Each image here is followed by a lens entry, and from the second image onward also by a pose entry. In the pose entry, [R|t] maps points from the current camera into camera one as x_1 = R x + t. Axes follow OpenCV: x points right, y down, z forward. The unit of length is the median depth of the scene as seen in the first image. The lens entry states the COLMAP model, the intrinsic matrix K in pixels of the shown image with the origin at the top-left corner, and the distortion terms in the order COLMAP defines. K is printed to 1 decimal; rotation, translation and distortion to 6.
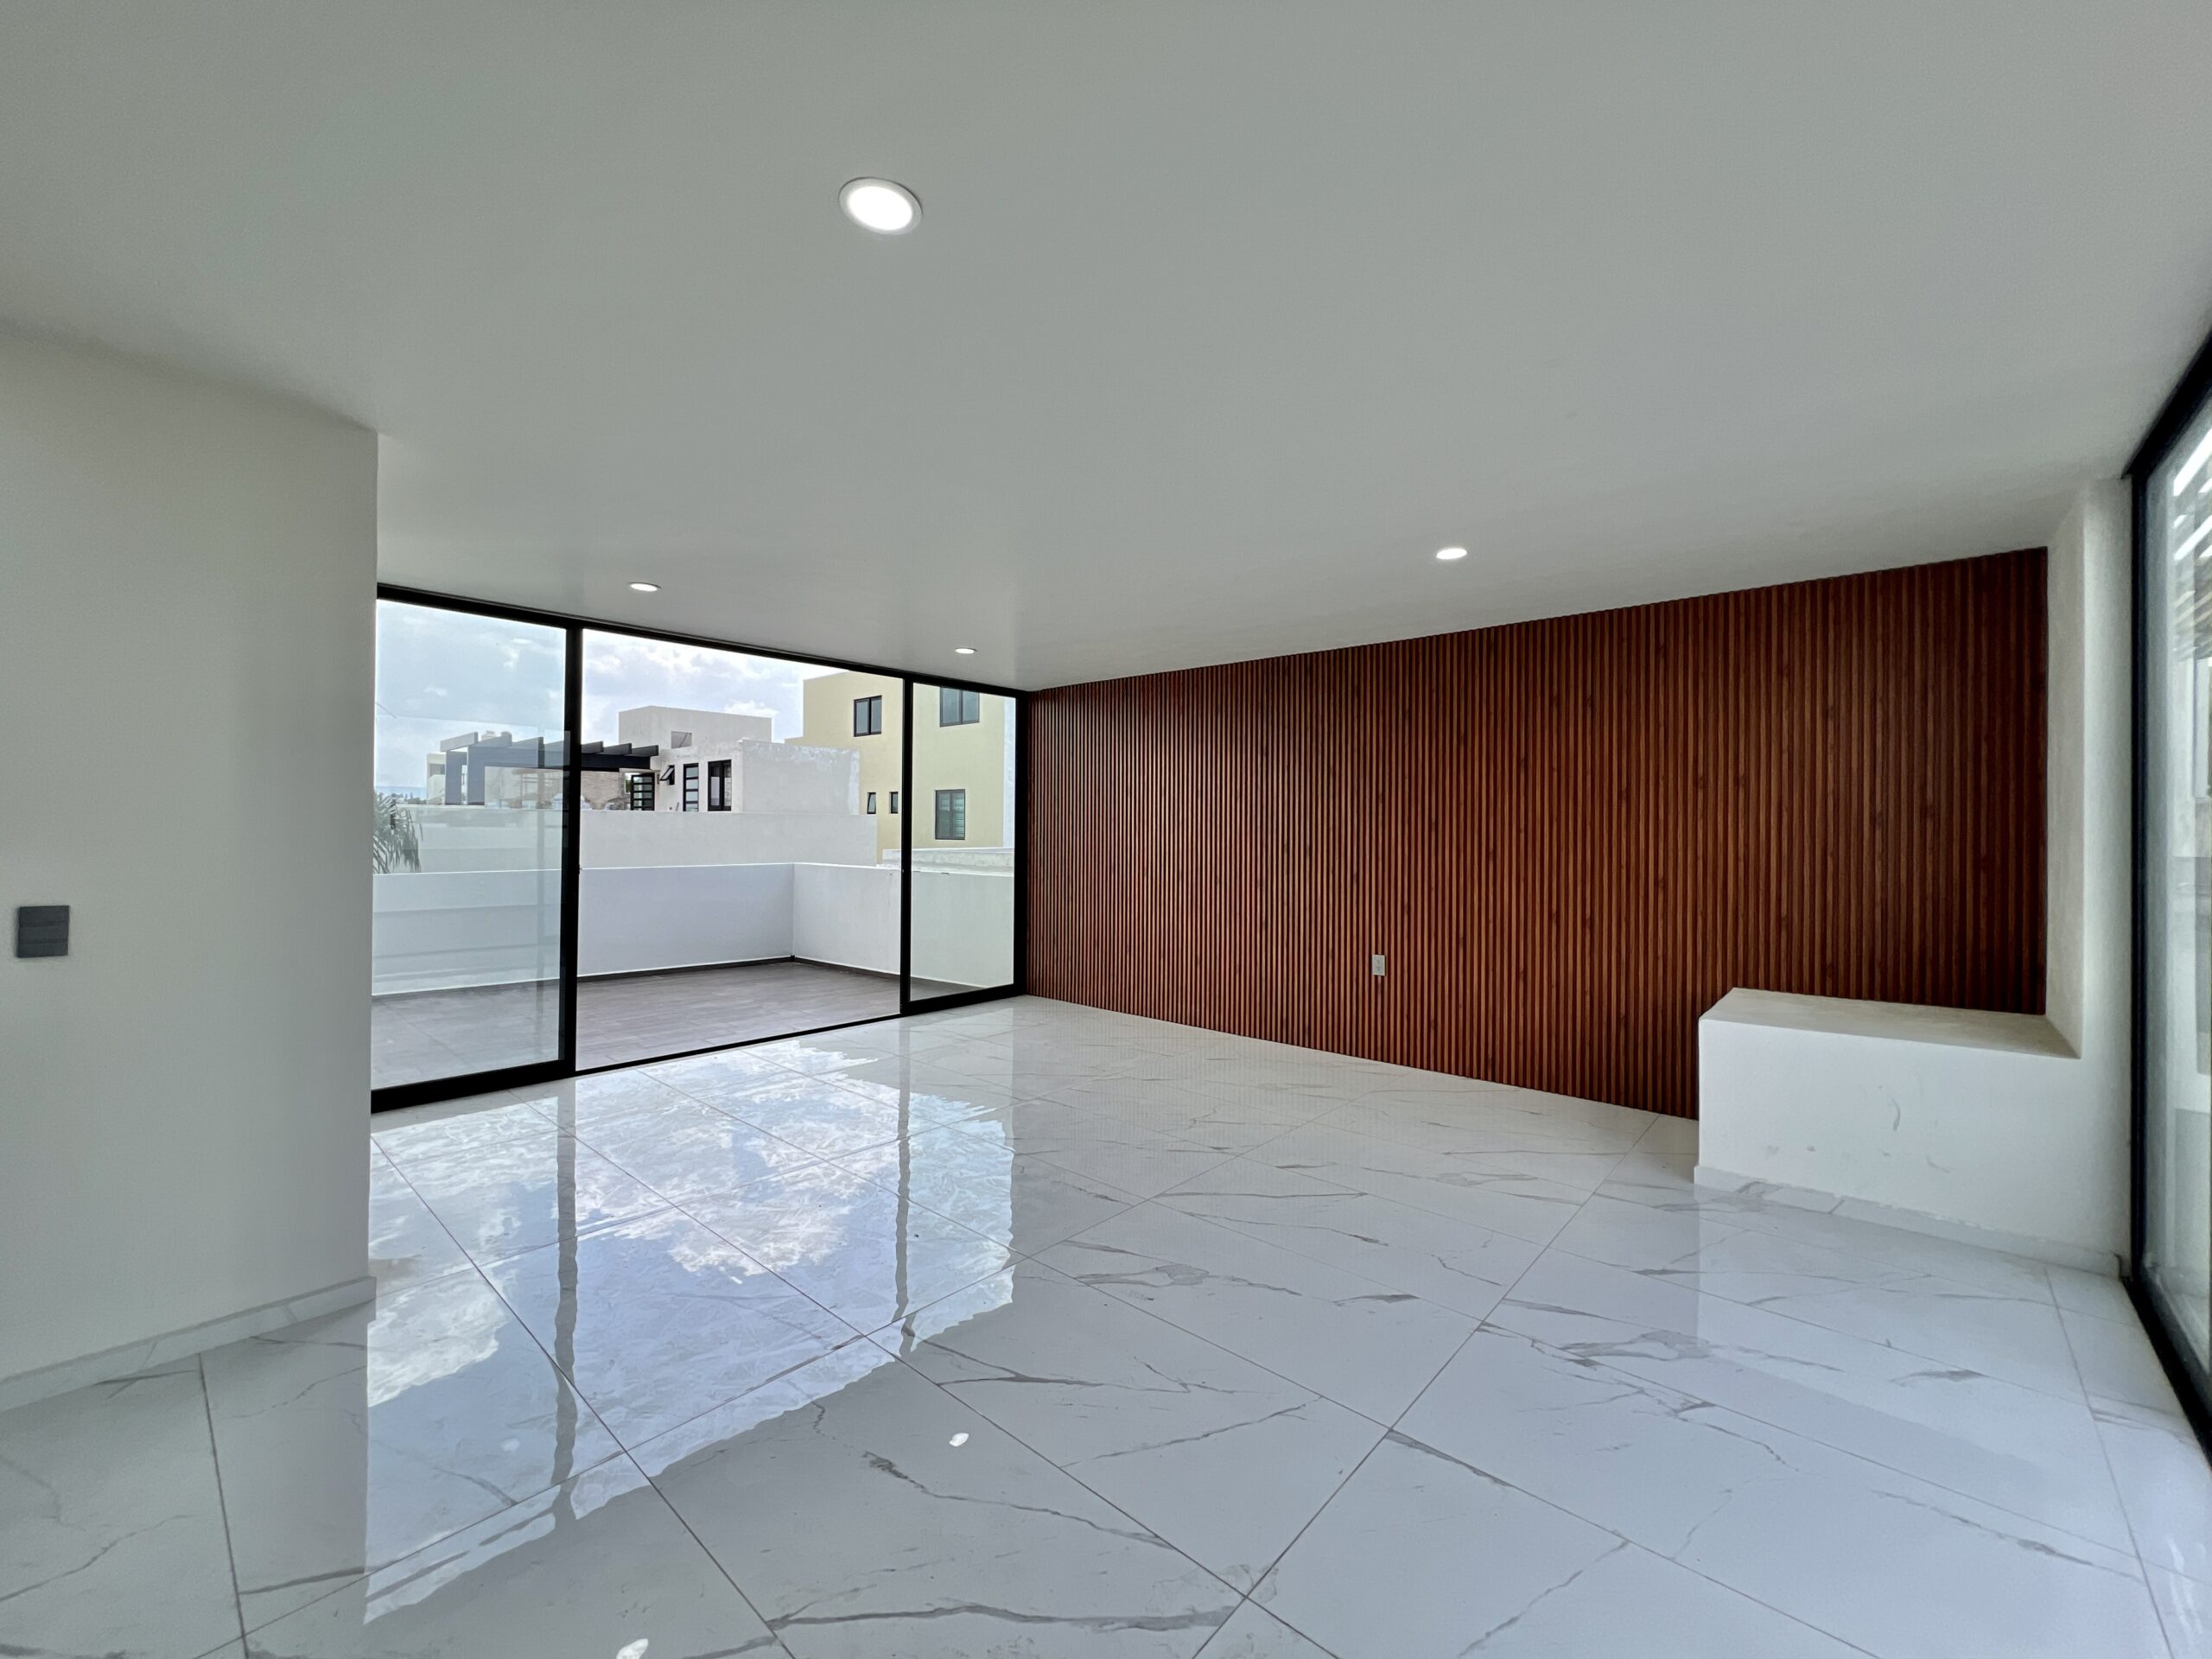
lens RADIAL K [[885.7, 0, 1100.7], [0, 885.7, 828.6], [0, 0, 1]] dist [-0.002359, -0.000097]
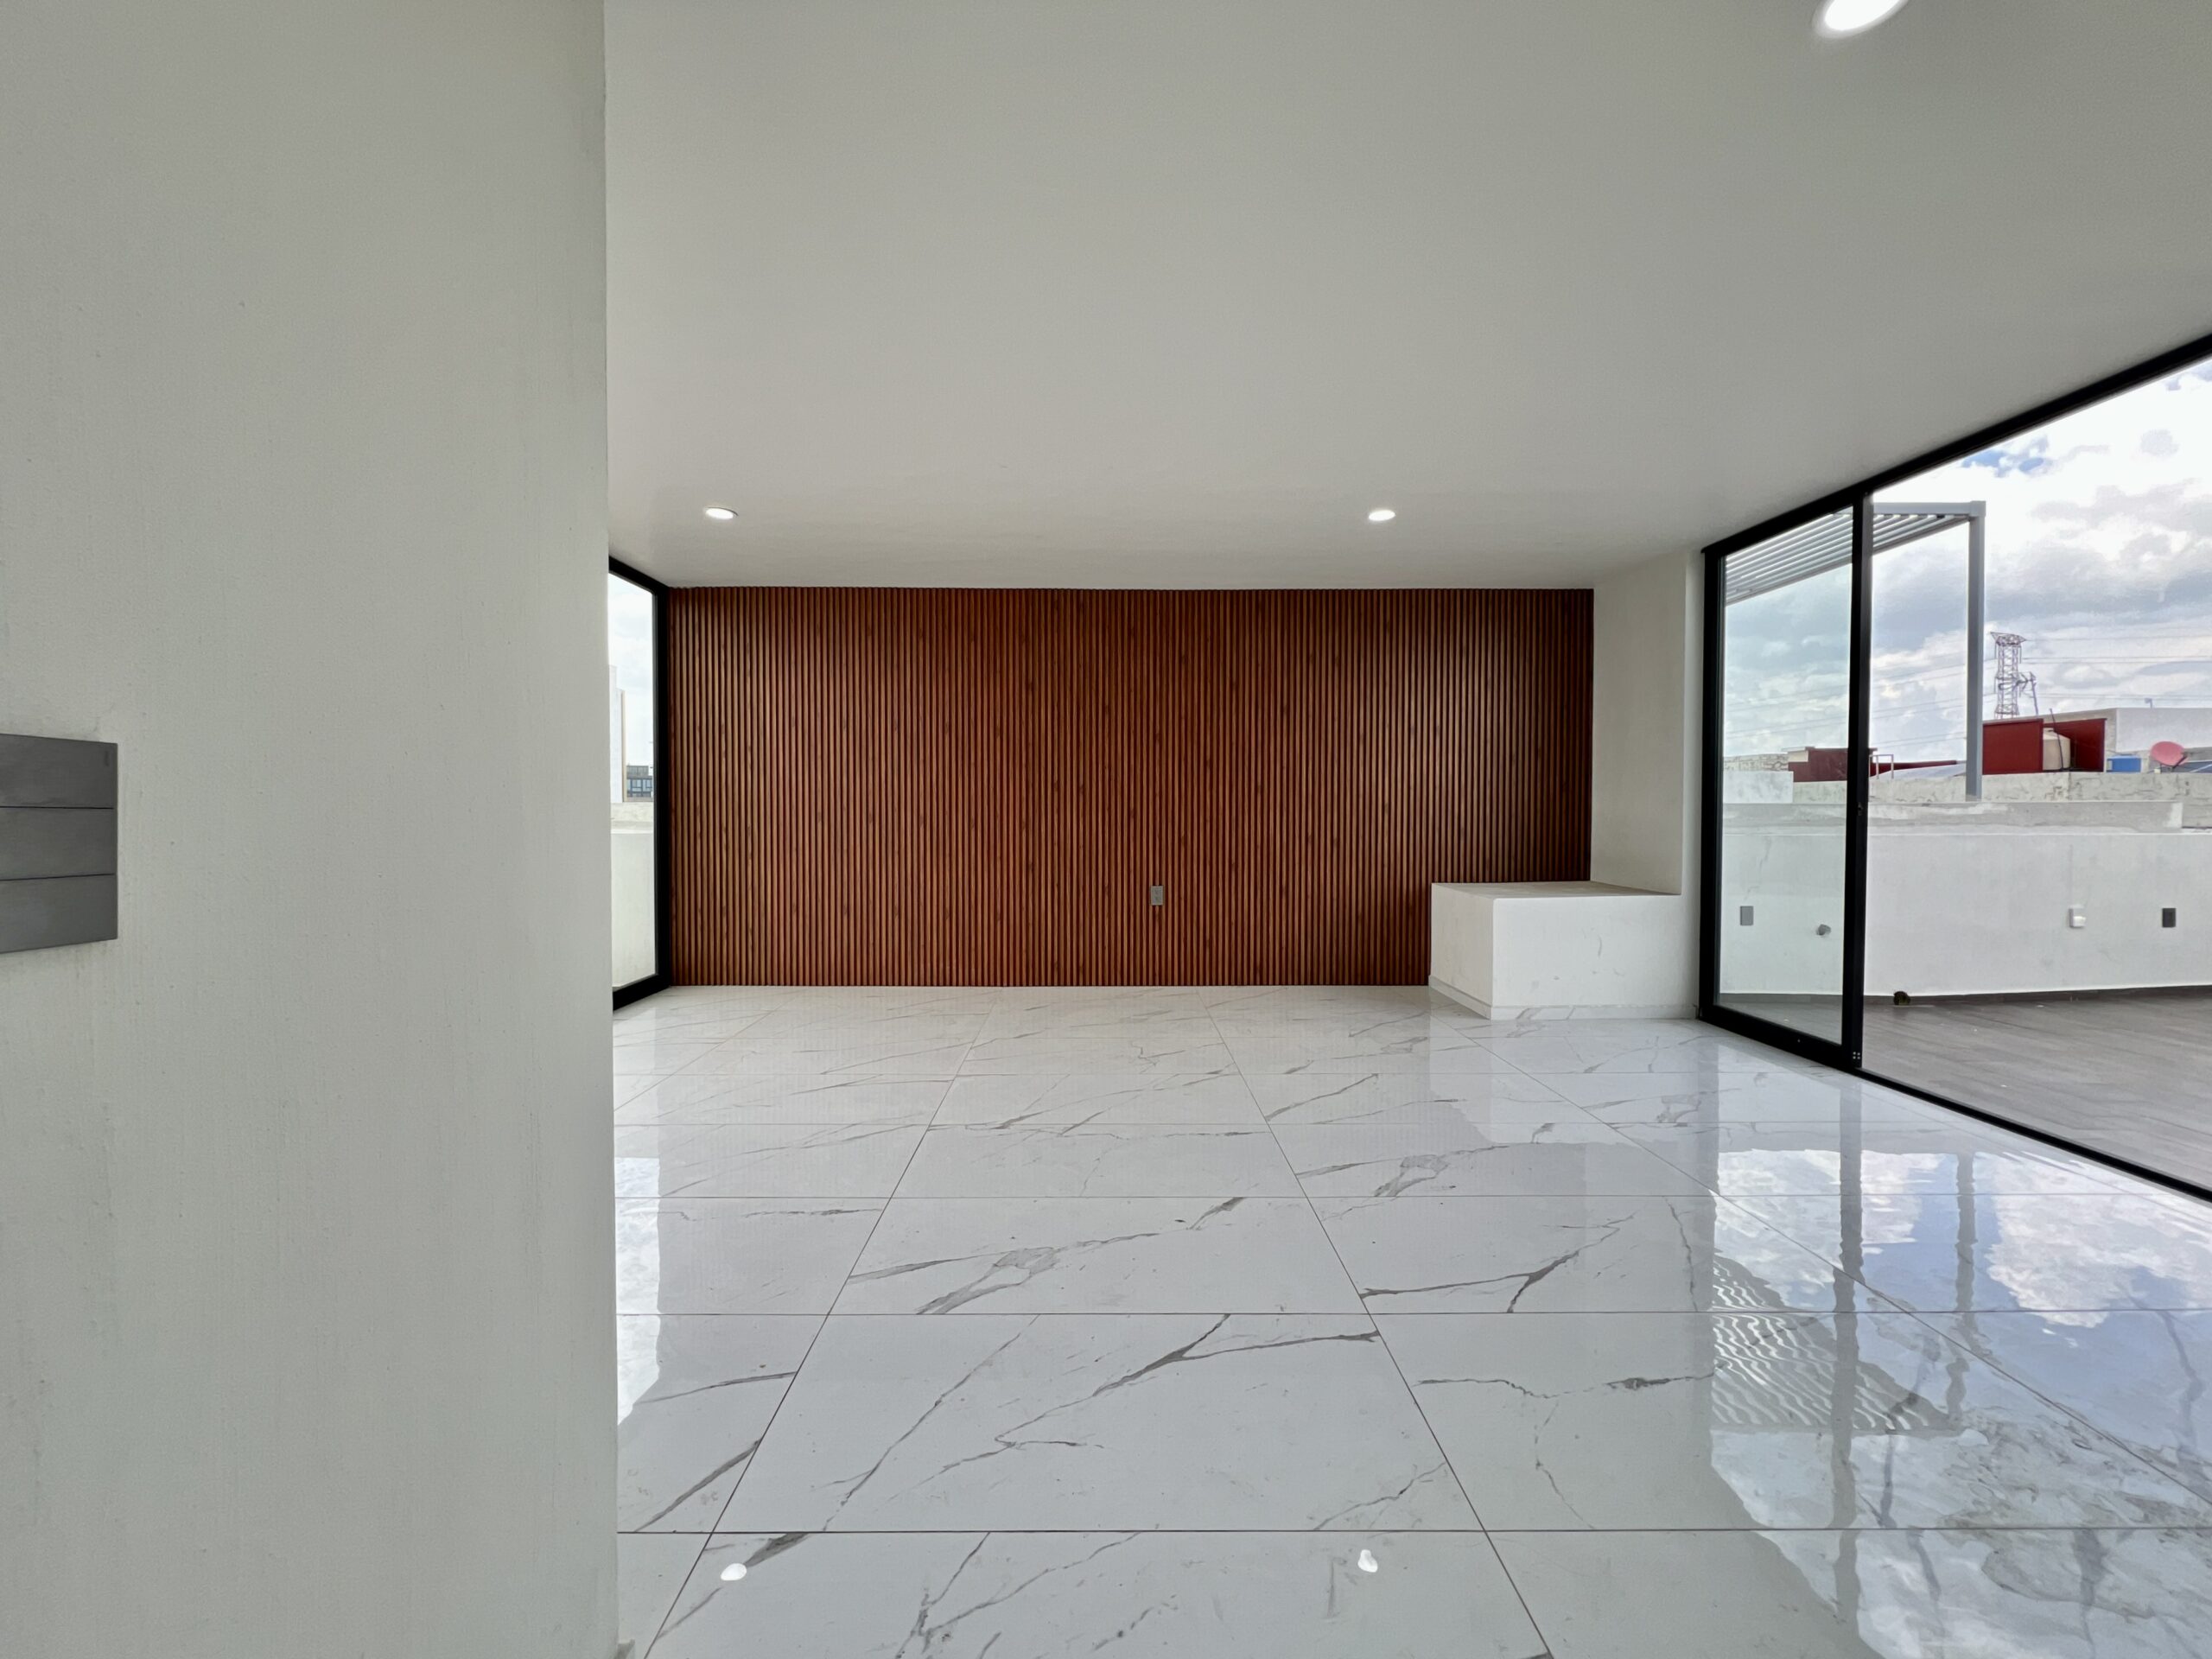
lens RADIAL K [[899.8, 0, 1106.0], [0, 899.8, 829.5], [0, 0, 1]] dist [0.000052, -0.000241]
pose [[0.739995, -0.022613, 0.672233, -0.484703], [0.002660, 0.999525, 0.030694, 0.045070], [-0.672608, -0.020925, 0.739703, 0.265831]]
